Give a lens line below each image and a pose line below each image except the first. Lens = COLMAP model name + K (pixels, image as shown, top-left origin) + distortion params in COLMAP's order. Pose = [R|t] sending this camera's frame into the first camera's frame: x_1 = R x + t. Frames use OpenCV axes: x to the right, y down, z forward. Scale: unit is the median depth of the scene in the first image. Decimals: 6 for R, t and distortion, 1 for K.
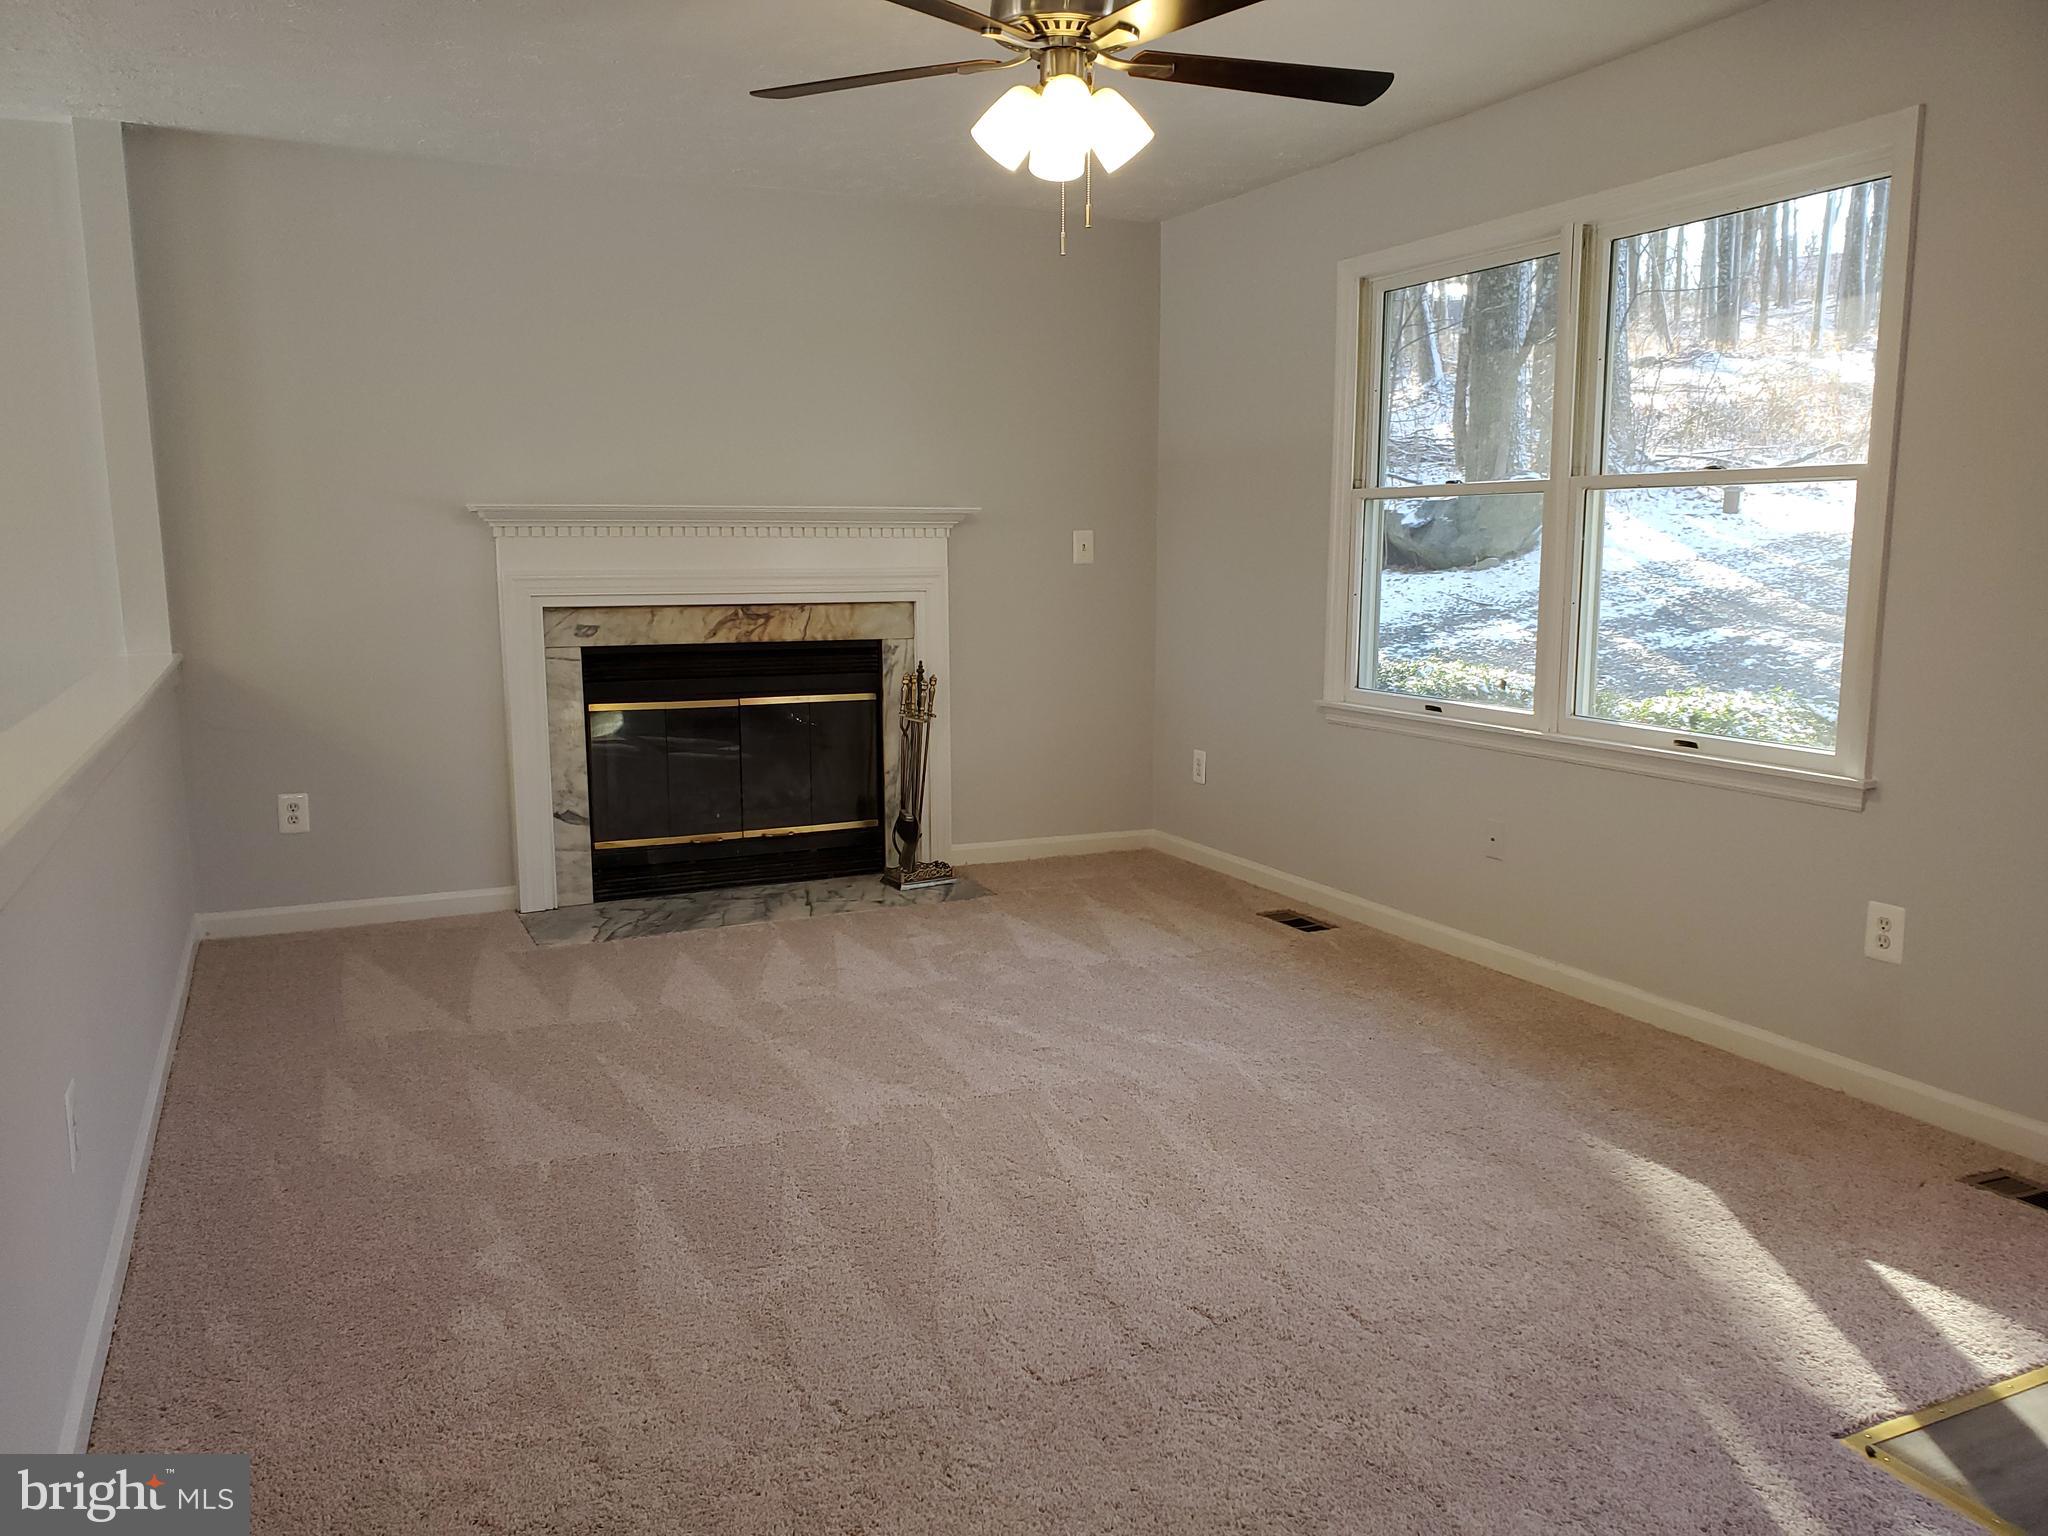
lens RADIAL K [[1533.6, 0, 1024.0], [0, 1533.6, 768.0], [0, 0, 1]] dist [0.003521, -0.004447]
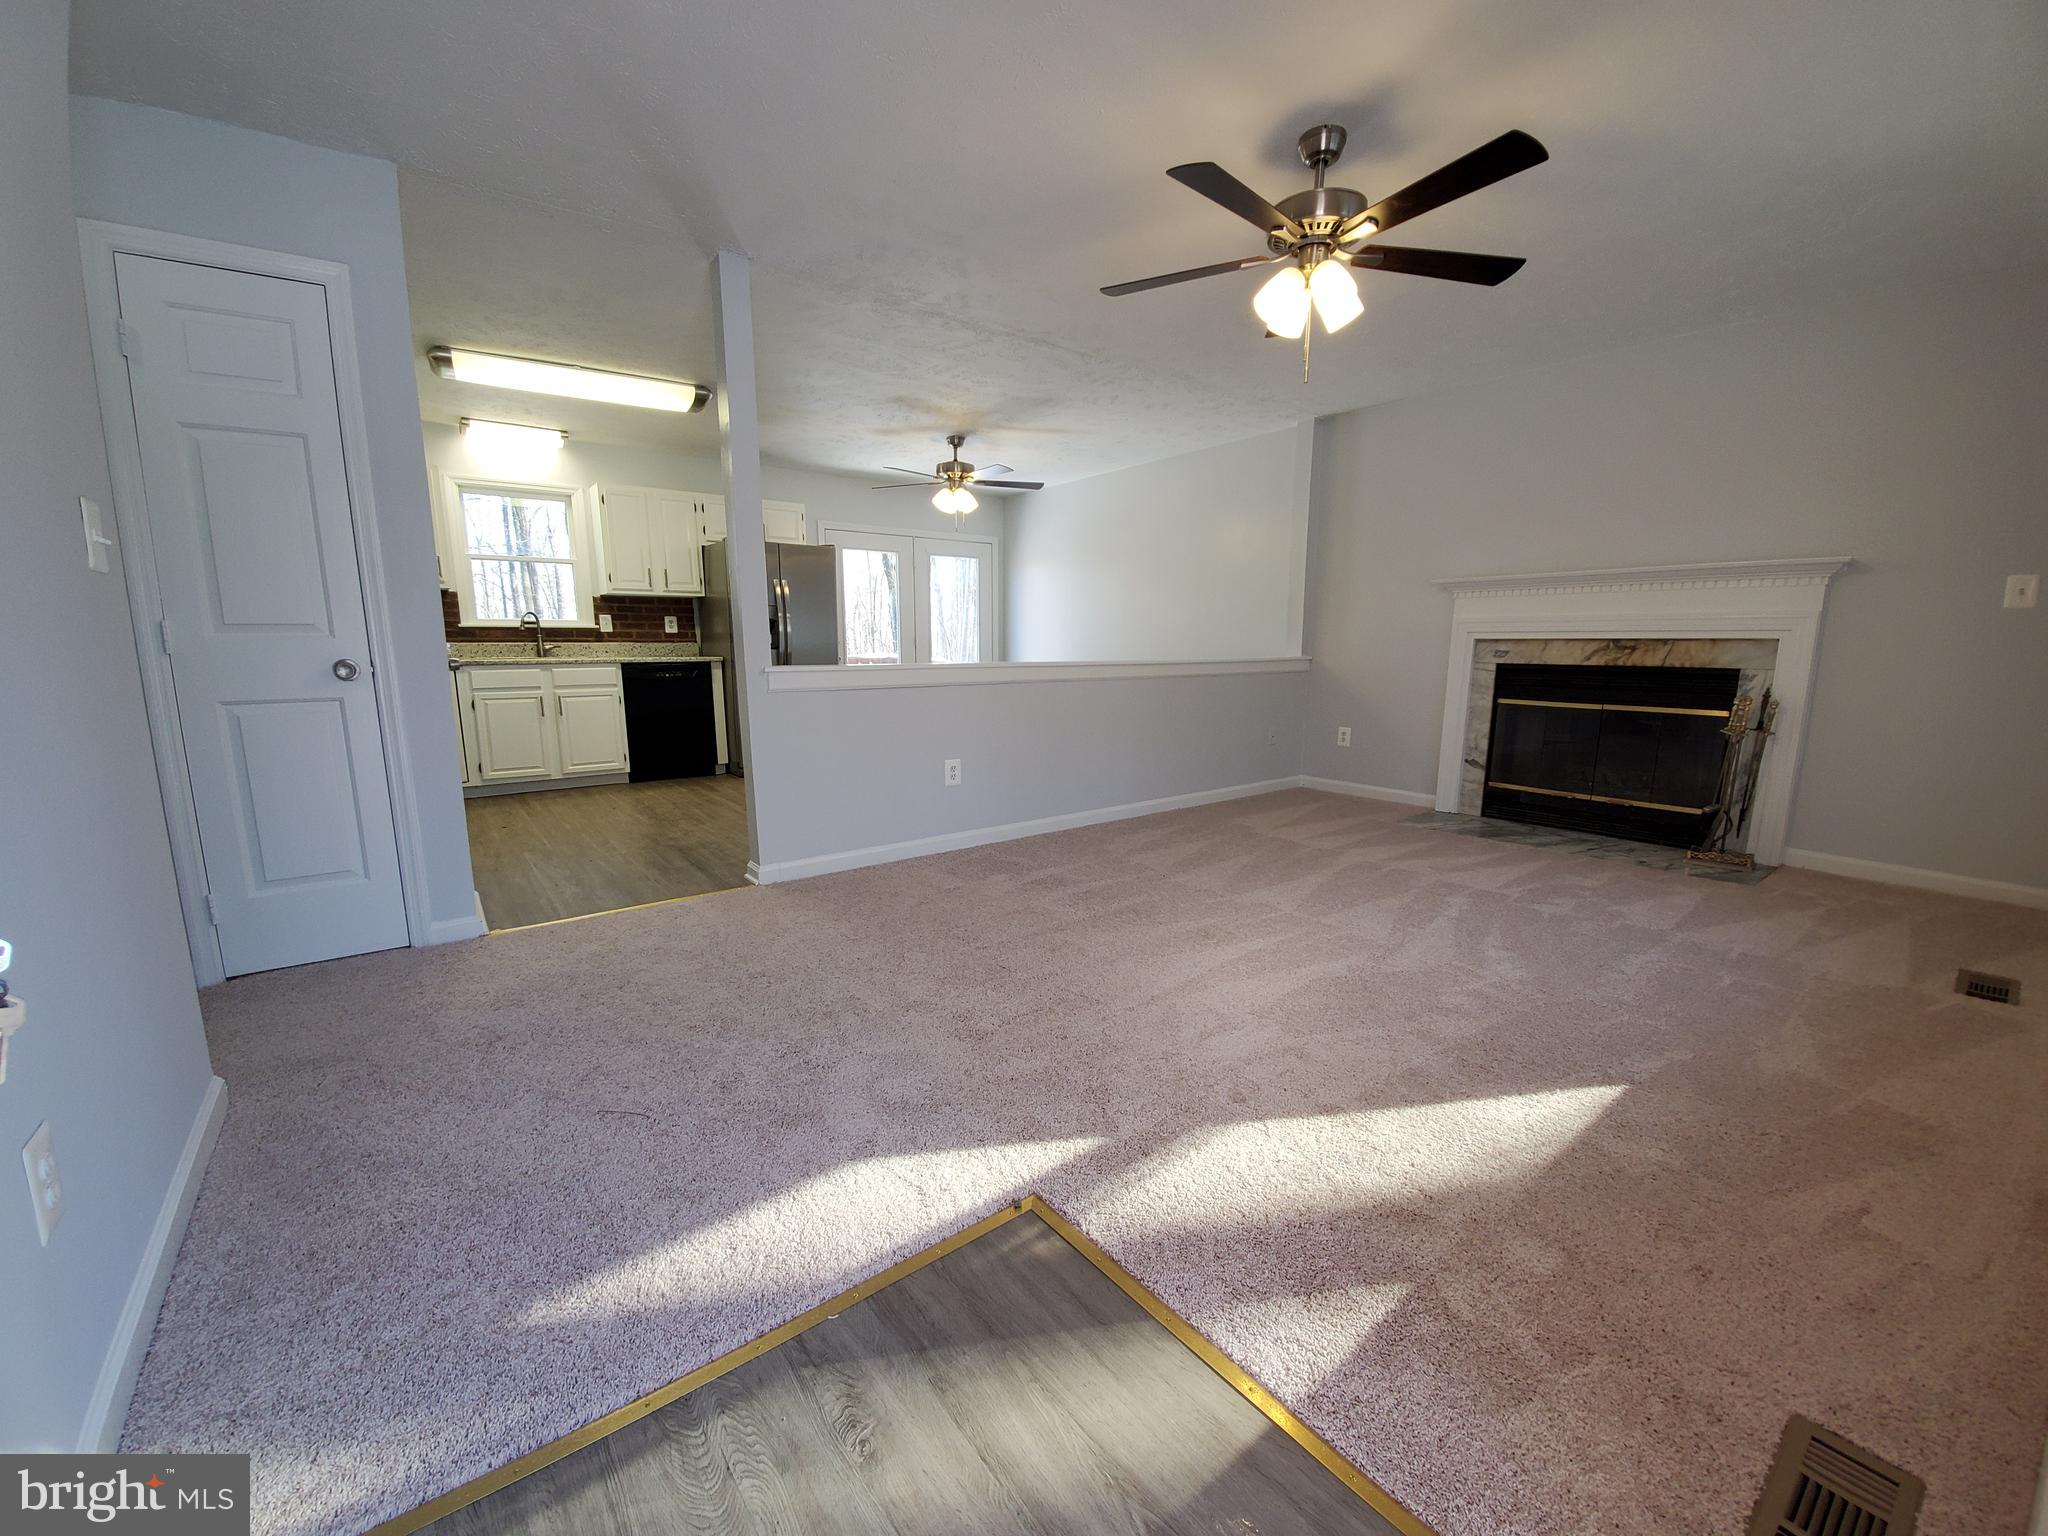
lens RADIAL K [[825.7, 0, 1024.0], [0, 825.7, 768.0], [0, 0, 1]] dist [0.002023, 0.000073]
pose [[0.214578, 0.155280, -0.964284, 0.484004], [-0.133504, 0.982678, 0.128534, -0.014026], [0.967540, 0.101155, 0.231592, 0.307620]]
